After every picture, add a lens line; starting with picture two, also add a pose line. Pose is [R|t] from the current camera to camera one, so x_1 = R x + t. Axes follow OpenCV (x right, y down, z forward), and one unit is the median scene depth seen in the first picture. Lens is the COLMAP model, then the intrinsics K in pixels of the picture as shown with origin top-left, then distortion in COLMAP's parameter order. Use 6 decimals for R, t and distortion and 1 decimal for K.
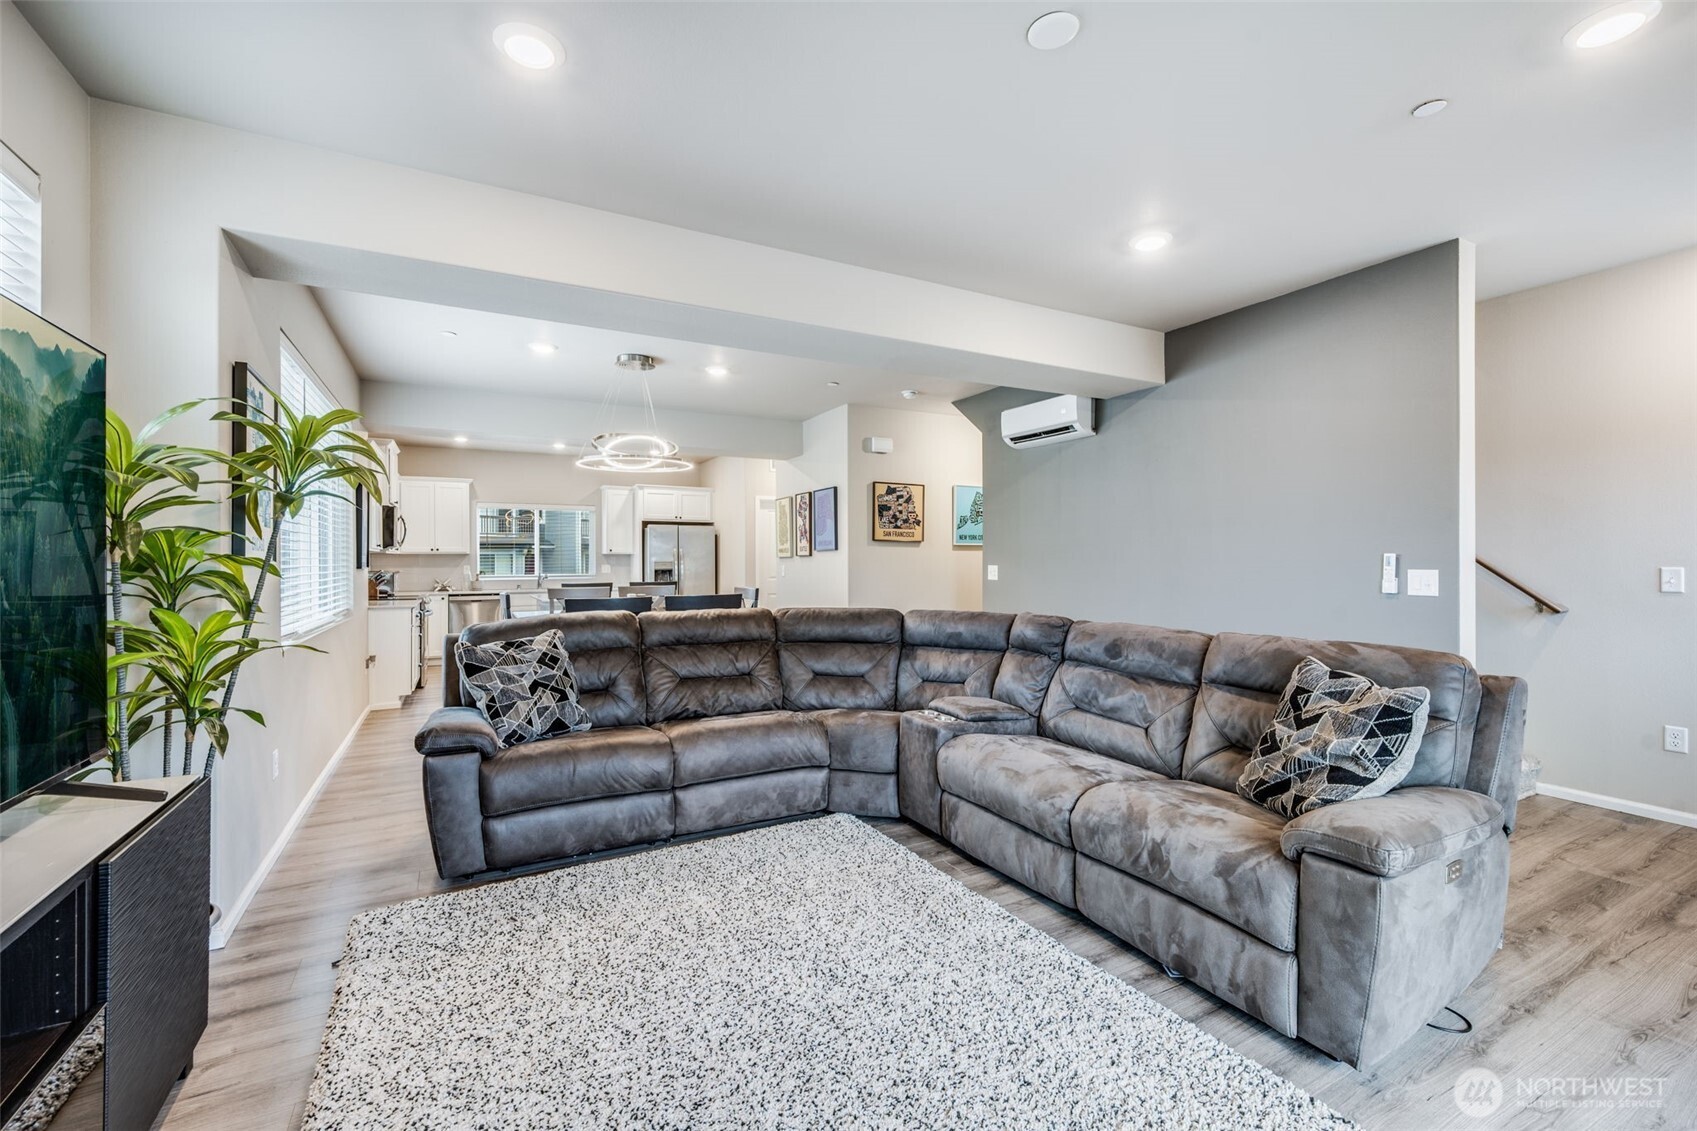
lens RADIAL K [[691.5, 0, 834.9], [0, 691.5, 553.0], [0, 0, 1]] dist [0.002144, 0.000035]
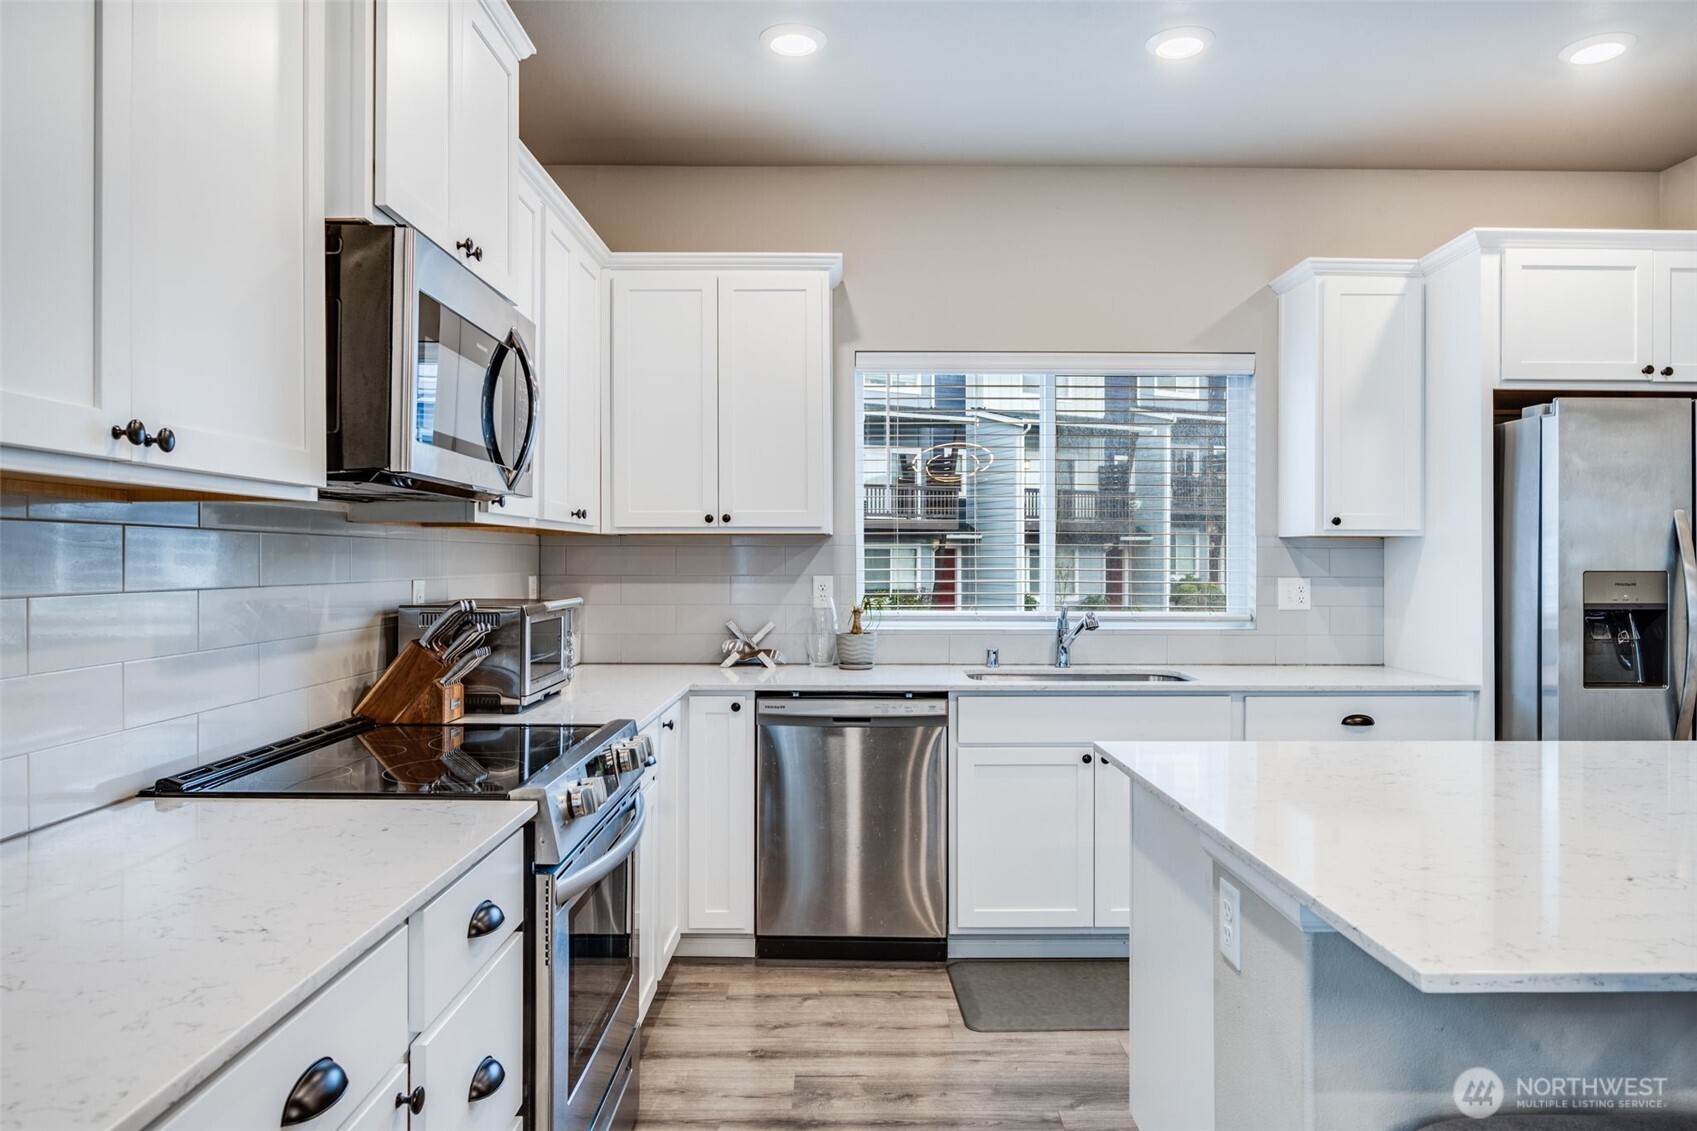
lens RADIAL K [[1100.0, 0, 854.9], [0, 1100.0, 555.0], [0, 0, 1]] dist [-0.006130, -0.000862]
pose [[0.885384, 0.005396, -0.464829, -0.301403], [-0.003090, 0.999979, 0.005722, 0.006747], [0.464850, -0.003630, 0.885382, 0.587375]]
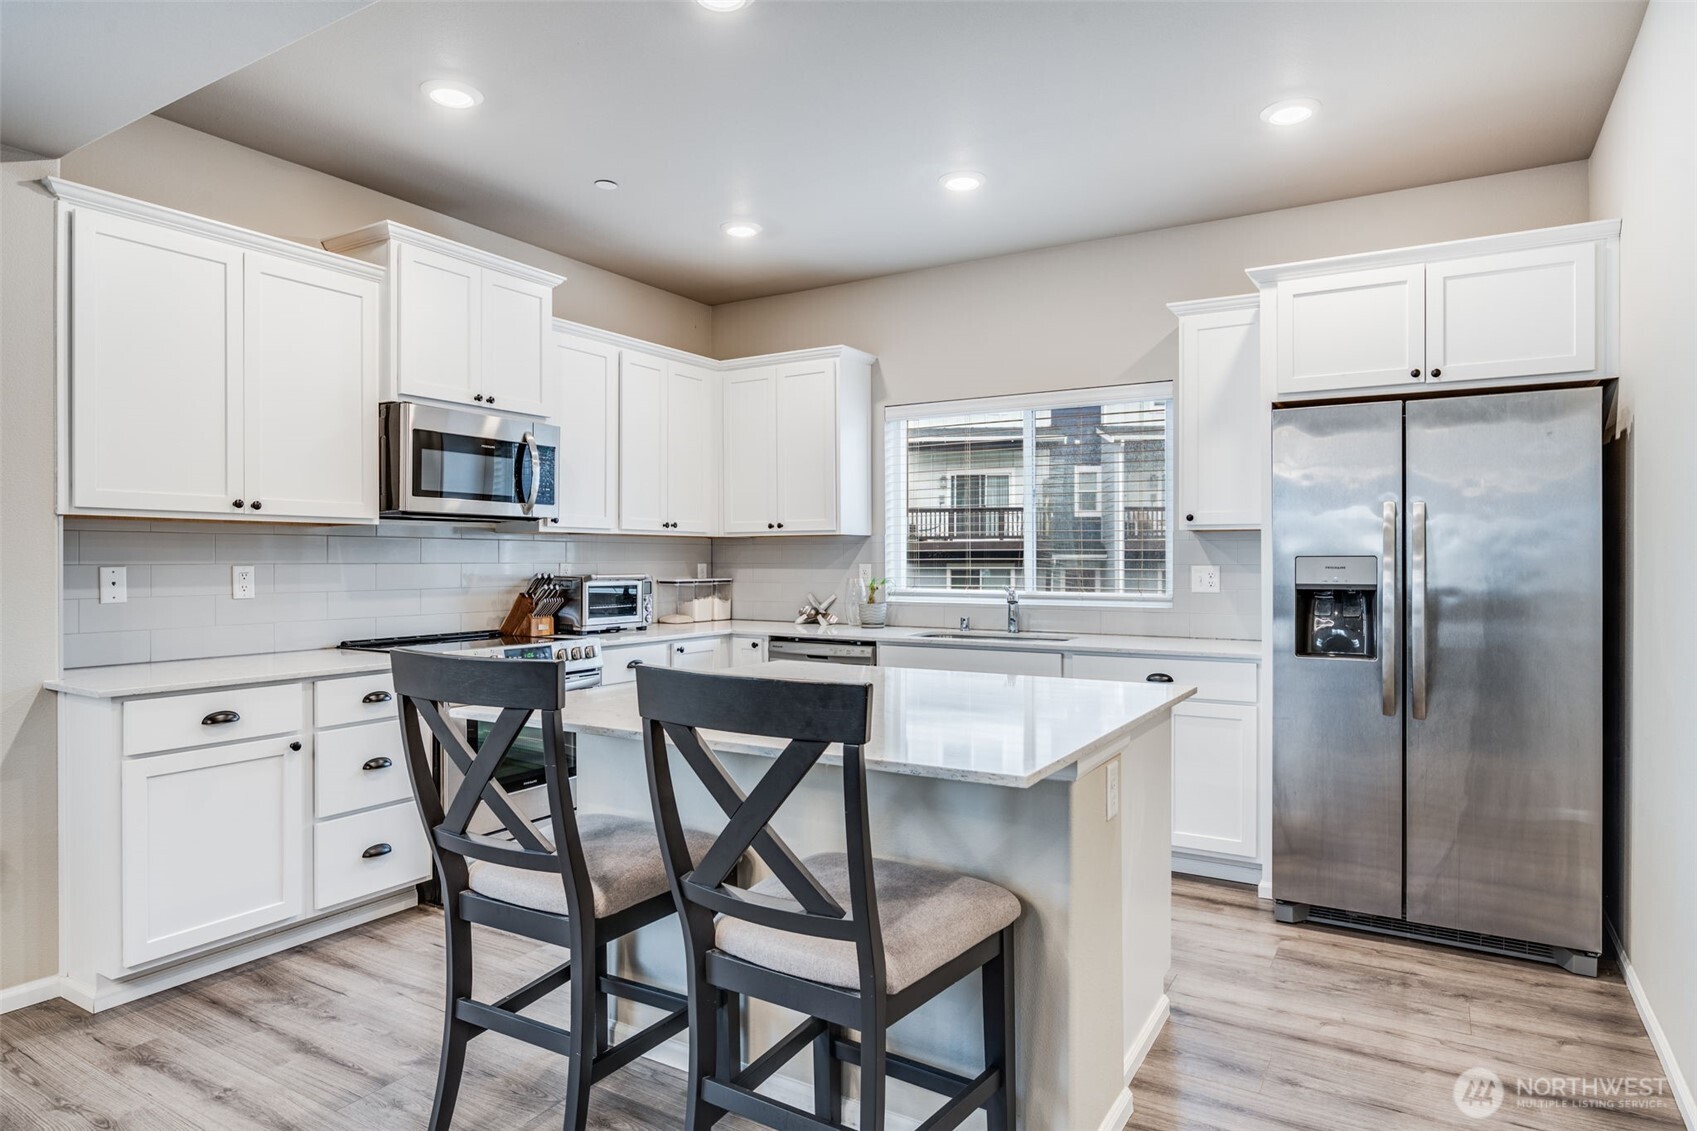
lens RADIAL K [[974.7, 0, 853.6], [0, 974.7, 561.5], [0, 0, 1]] dist [-0.009177, -0.002706]
pose [[0.513320, 0.006763, -0.858171, -0.037330], [0.003596, 0.999943, 0.010031, 0.010590], [0.858190, -0.008235, 0.513267, 0.675676]]
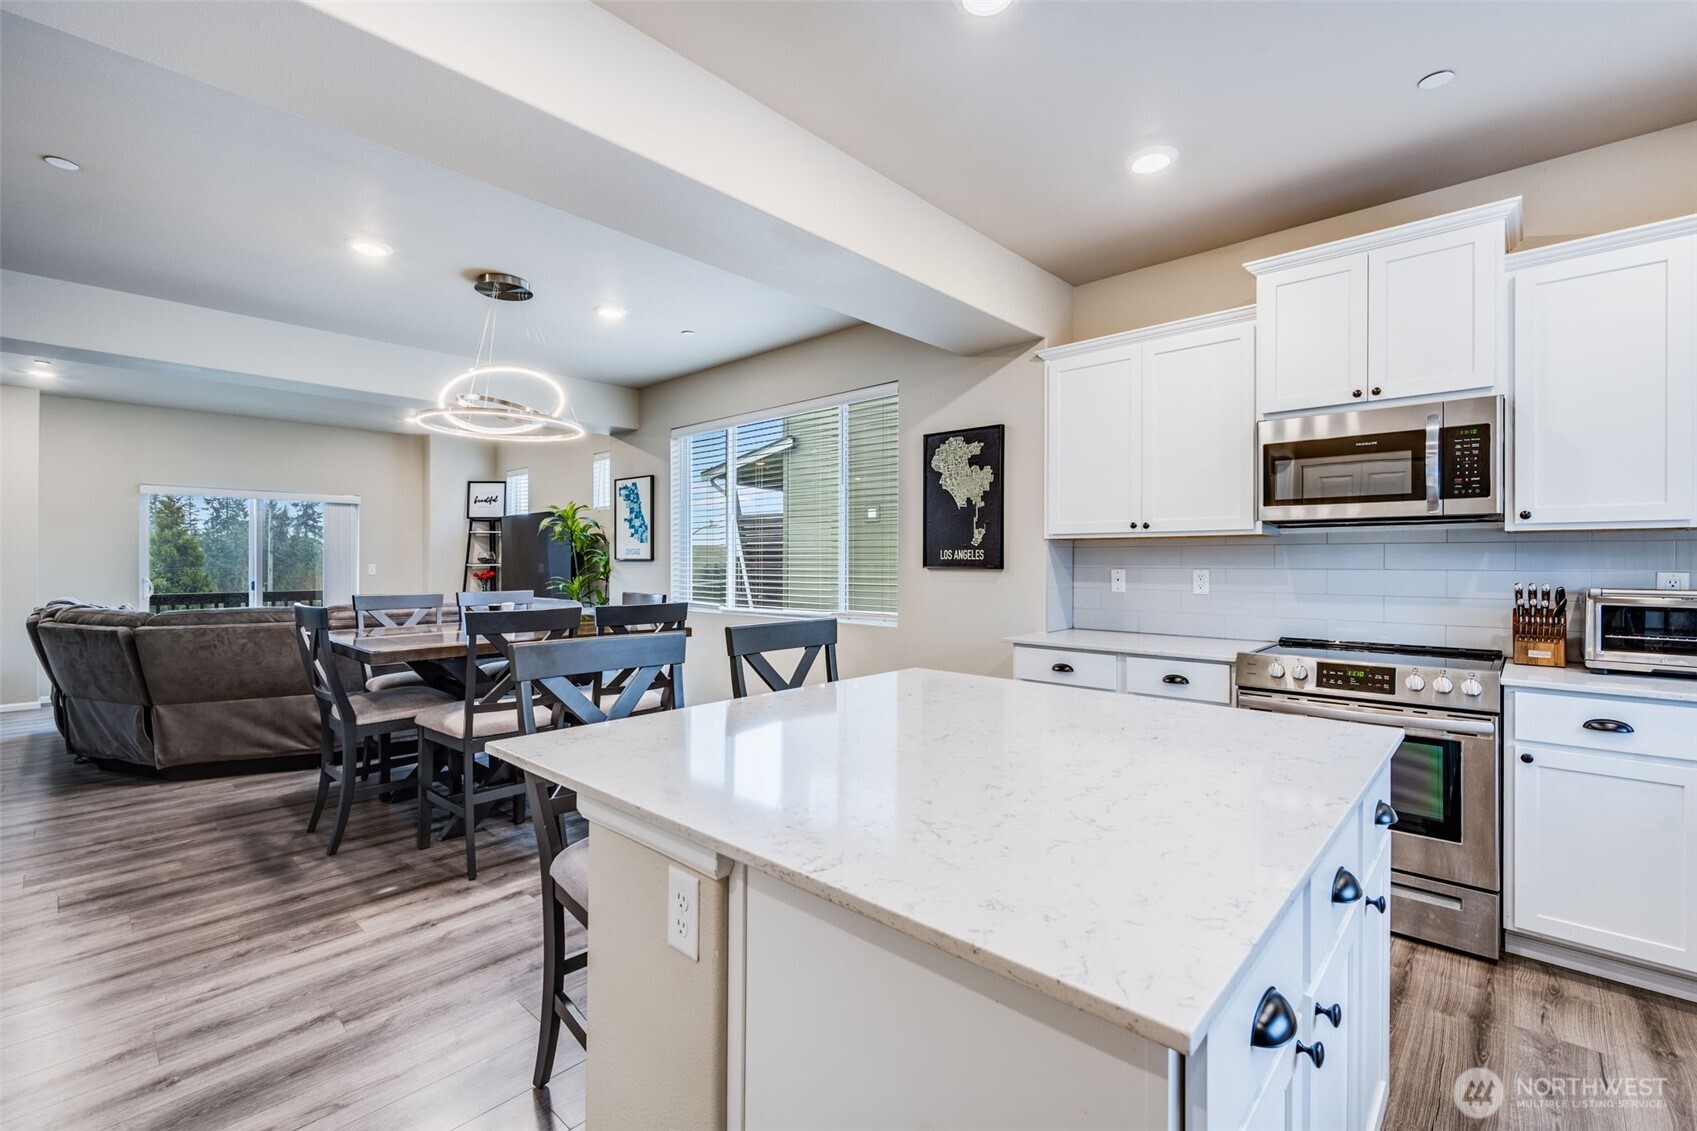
lens RADIAL K [[740.6, 0, 850.2], [0, 740.6, 563.1], [0, 0, 1]] dist [-0.001017, 0.000131]
pose [[-0.944359, 0.004940, -0.328878, -0.187068], [0.006126, 0.999978, -0.002570, 0.011739], [0.328859, -0.004441, -0.944369, 0.967583]]
